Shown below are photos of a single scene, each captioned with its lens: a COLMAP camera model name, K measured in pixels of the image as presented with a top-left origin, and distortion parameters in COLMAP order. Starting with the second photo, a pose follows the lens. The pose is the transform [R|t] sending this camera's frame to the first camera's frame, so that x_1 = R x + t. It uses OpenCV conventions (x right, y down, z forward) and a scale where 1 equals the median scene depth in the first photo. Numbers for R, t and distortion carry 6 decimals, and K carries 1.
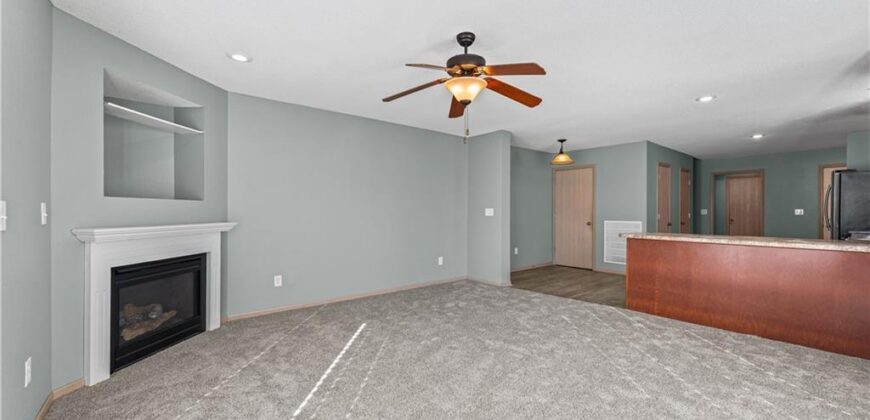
lens RADIAL K [[338.6, 0, 435.1], [0, 338.6, 208.5], [0, 0, 1]] dist [0.002252, -0.000020]
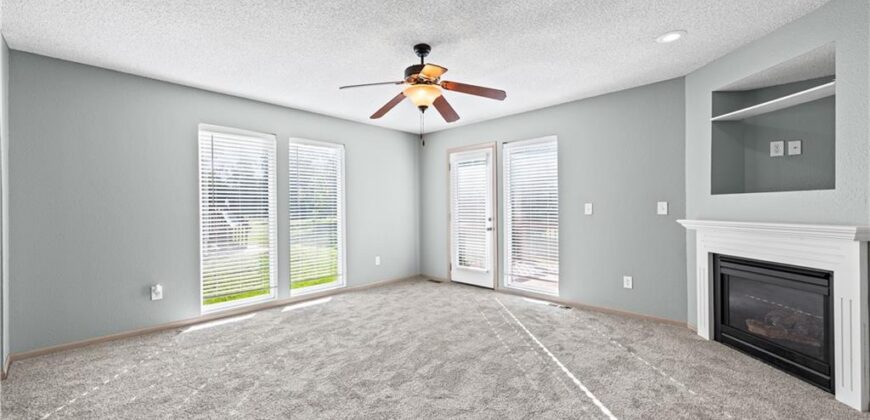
lens RADIAL K [[338.6, 0, 435.1], [0, 338.6, 208.5], [0, 0, 1]] dist [0.002252, -0.000020]
pose [[-0.990105, 0.007772, -0.140112, 0.180183], [0.009096, 0.999920, -0.008814, 0.015368], [0.140032, -0.010002, -0.990096, 1.841567]]
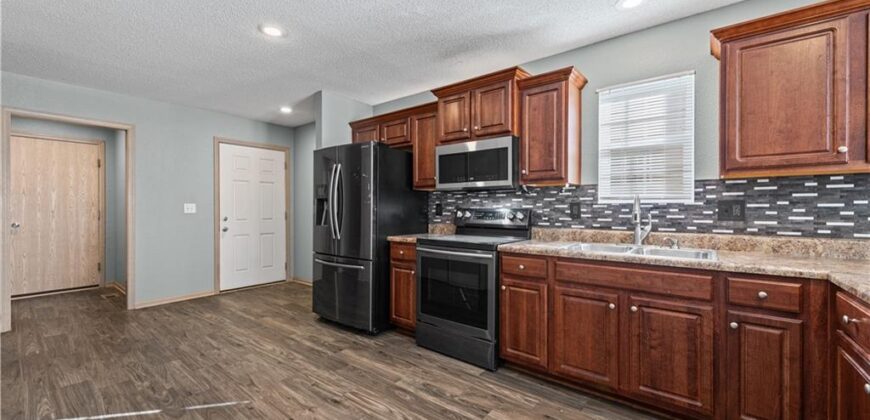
lens RADIAL K [[338.6, 0, 435.1], [0, 338.6, 208.5], [0, 0, 1]] dist [0.002252, -0.000020]
pose [[-0.220215, -0.000011, 0.975451, 1.022527], [-0.010840, 0.999938, -0.002436, 0.019587], [-0.975391, -0.011110, -0.220202, 1.861485]]
